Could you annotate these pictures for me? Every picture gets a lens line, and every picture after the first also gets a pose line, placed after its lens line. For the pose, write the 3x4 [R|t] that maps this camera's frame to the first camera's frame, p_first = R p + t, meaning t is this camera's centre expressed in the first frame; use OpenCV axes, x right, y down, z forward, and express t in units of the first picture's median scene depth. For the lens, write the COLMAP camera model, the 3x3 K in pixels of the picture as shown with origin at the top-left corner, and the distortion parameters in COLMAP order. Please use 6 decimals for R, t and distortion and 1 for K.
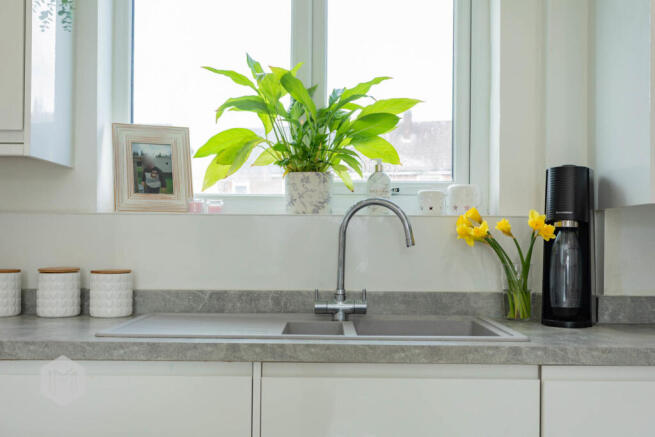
lens RADIAL K [[736.6, 0, 319.3], [0, 736.6, 237.1], [0, 0, 1]] dist [0.007134, -0.013008]
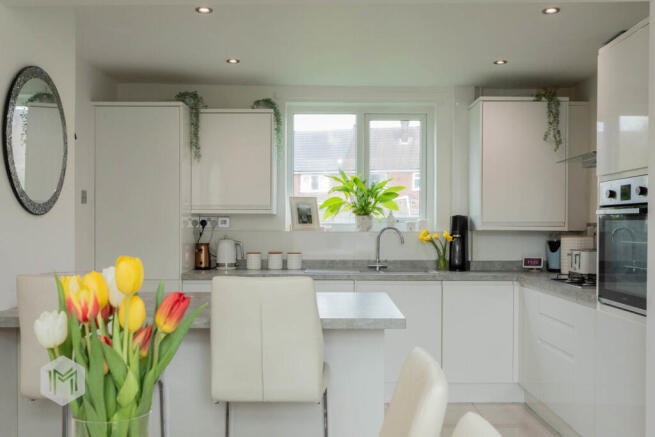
lens RADIAL K [[643.6, 0, 326.1], [0, 643.6, 231.2], [0, 0, 1]] dist [0.000738, 0.000175]
pose [[0.999972, -0.006160, -0.004184, -0.147102], [0.006219, 0.999881, 0.014116, -0.066326], [0.004096, -0.014142, 0.999892, -1.355606]]
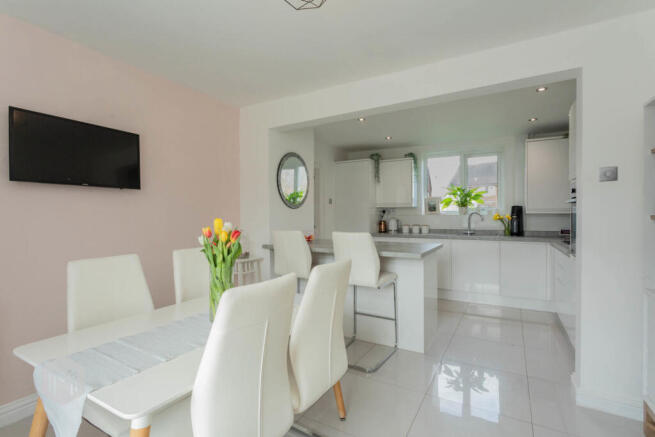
lens RADIAL K [[307.9, 0, 327.5], [0, 307.9, 218.5], [0, 0, 1]] dist [0.000854, 0.000097]
pose [[0.869756, -0.007224, -0.493430, 0.231984], [0.016163, 0.999773, 0.013854, -0.051563], [0.493218, -0.020025, 0.869675, -1.409432]]
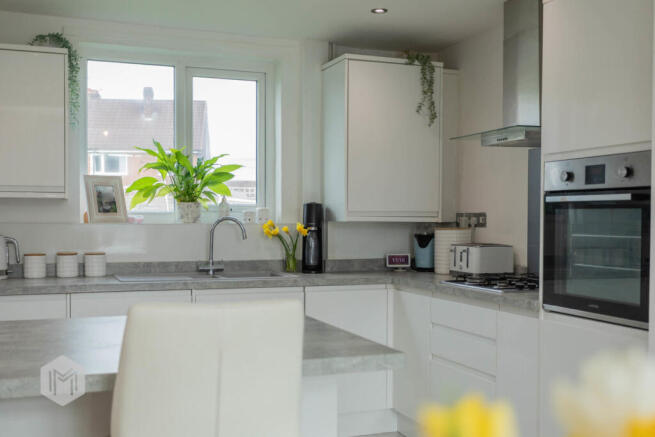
lens RADIAL K [[736.6, 0, 319.3], [0, 736.6, 237.1], [0, 0, 1]] dist [0.007134, -0.013008]
pose [[0.937709, -0.014290, 0.347129, -0.389801], [0.002356, 0.999392, 0.034775, -0.063106], [-0.347415, -0.031790, 0.937172, -1.023439]]
